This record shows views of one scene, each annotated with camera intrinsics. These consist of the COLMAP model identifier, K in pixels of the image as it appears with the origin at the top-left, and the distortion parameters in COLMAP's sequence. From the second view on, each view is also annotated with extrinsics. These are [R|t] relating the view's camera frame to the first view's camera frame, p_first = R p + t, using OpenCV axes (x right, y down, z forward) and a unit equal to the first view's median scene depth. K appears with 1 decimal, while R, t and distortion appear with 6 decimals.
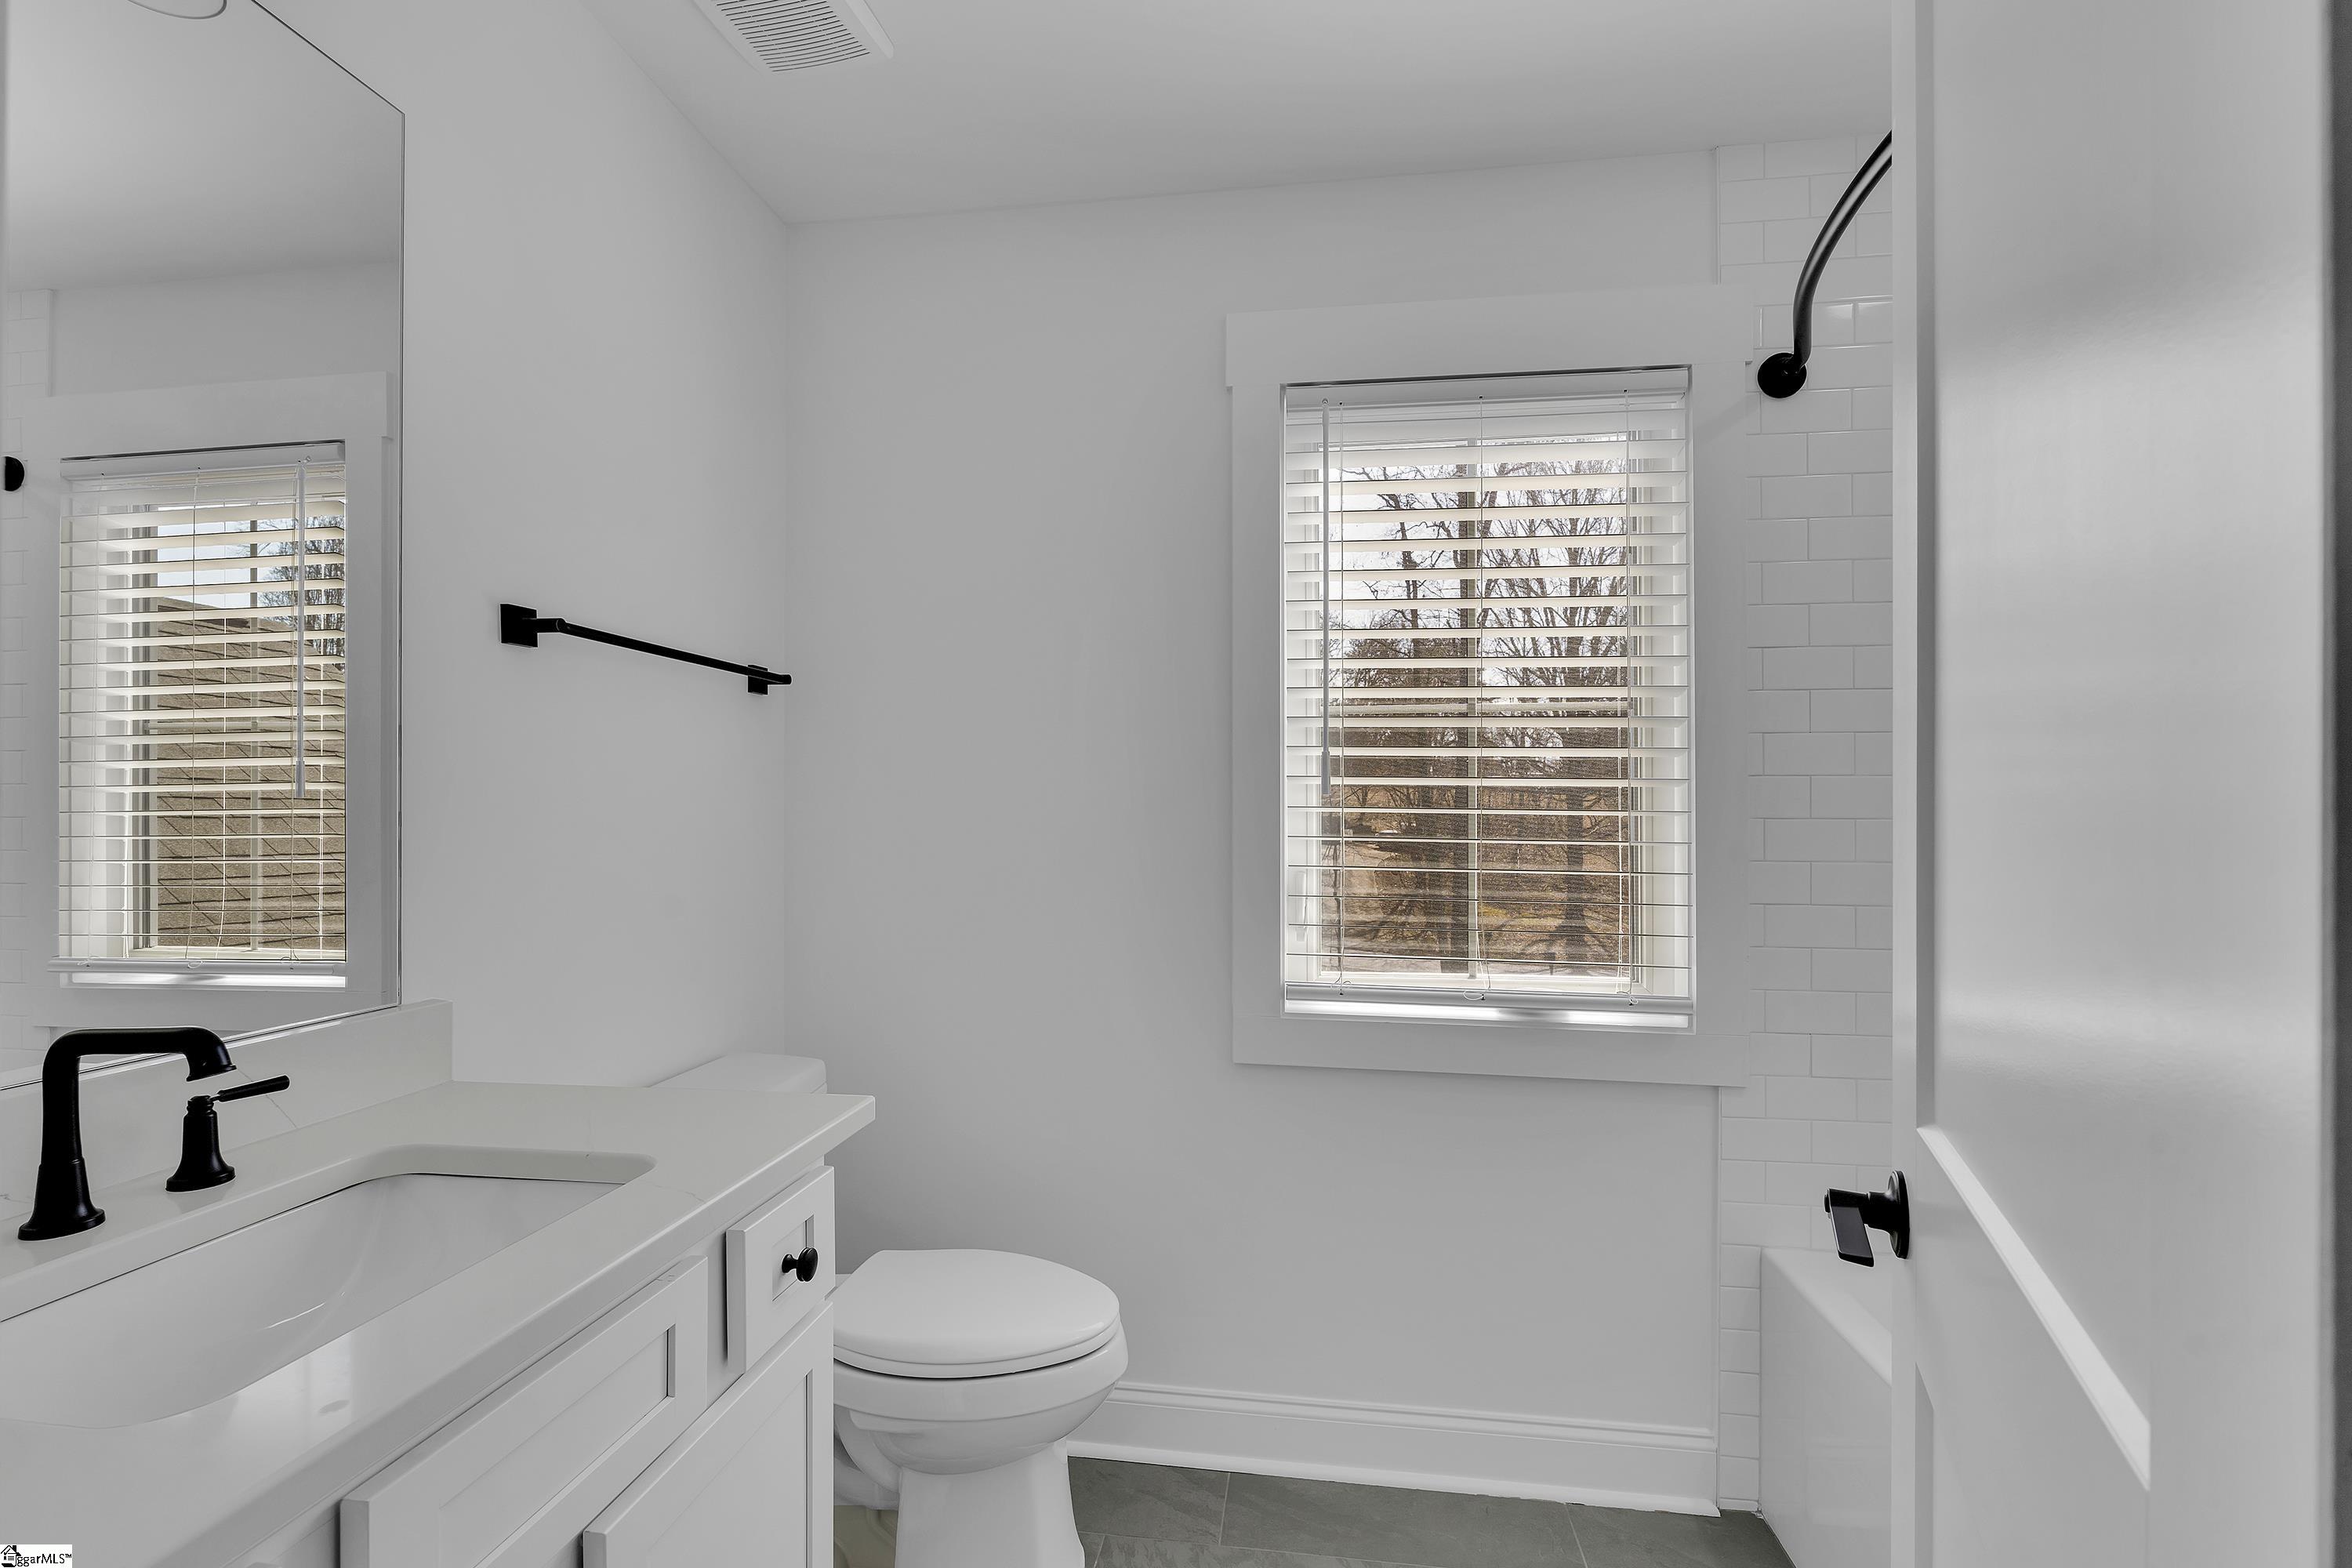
lens RADIAL K [[1032.4, 0, 1185.7], [0, 1032.4, 786.8], [0, 0, 1]] dist [-0.001758, -0.000711]
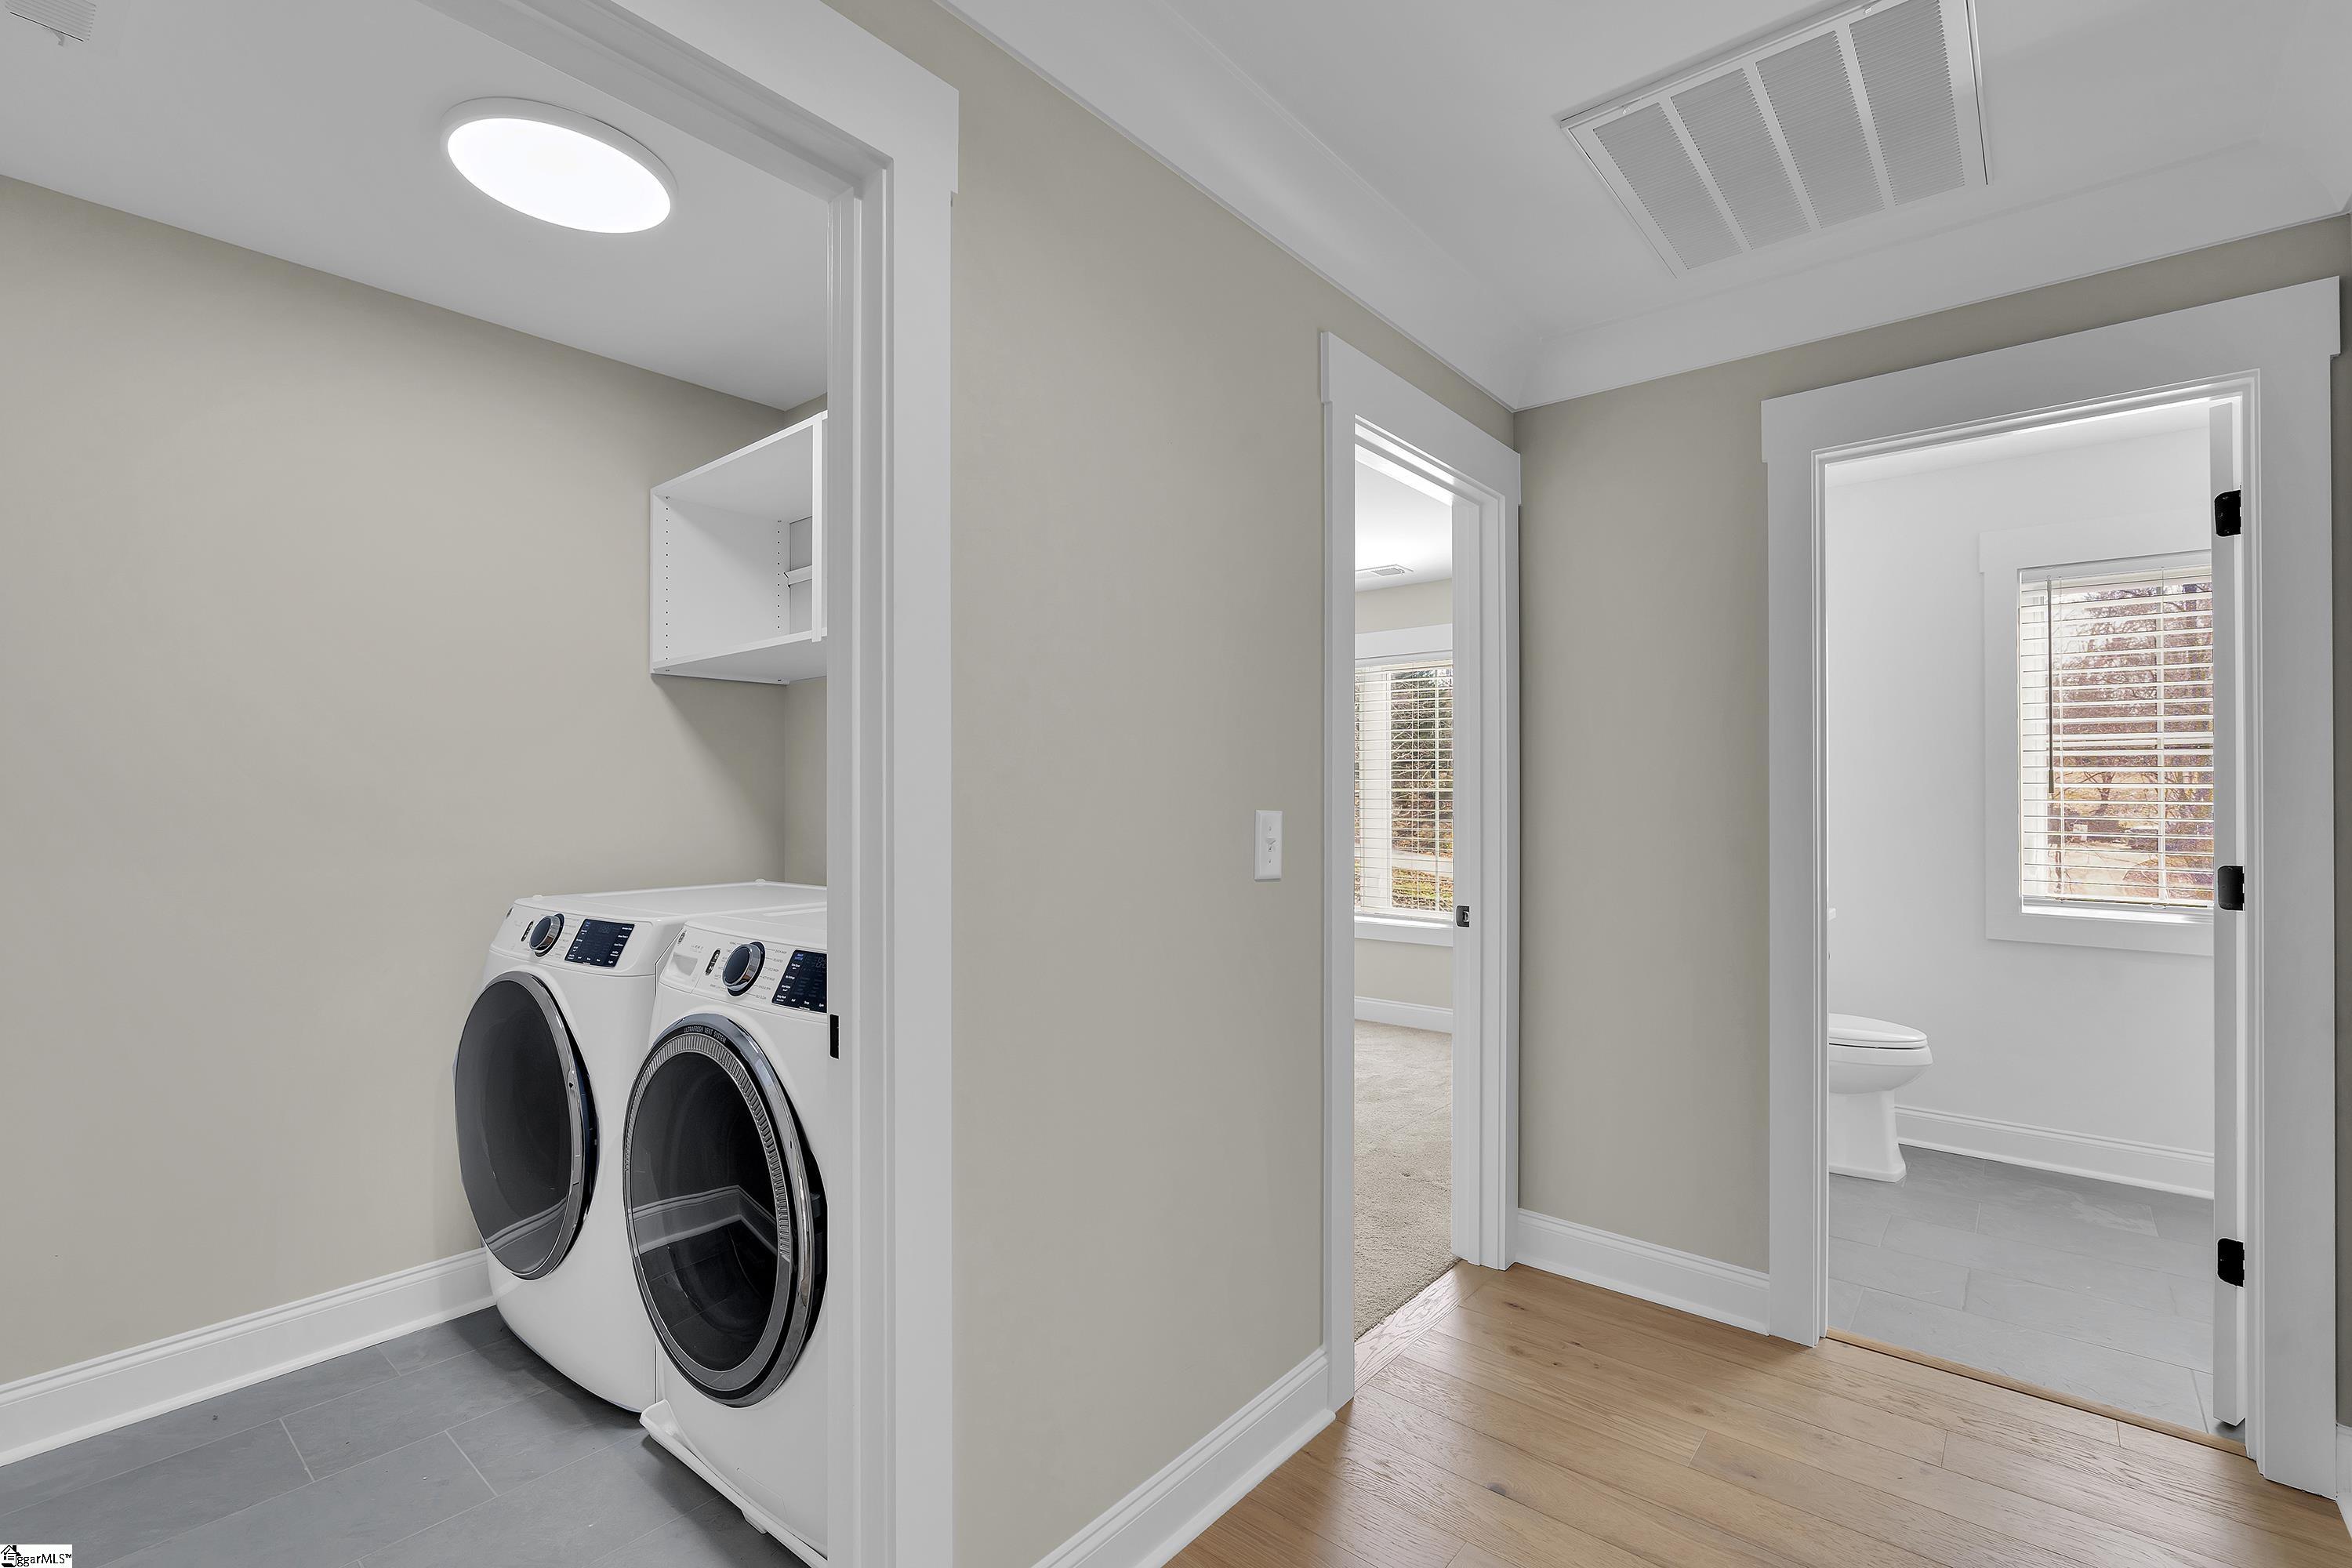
lens RADIAL K [[1032.4, 0, 1185.7], [0, 1032.4, 786.8], [0, 0, 1]] dist [-0.001758, -0.000711]
pose [[0.845114, -0.002213, -0.534581, -0.180856], [0.006566, 0.999959, 0.006241, -0.027309], [0.534545, -0.008785, 0.845094, -1.348522]]
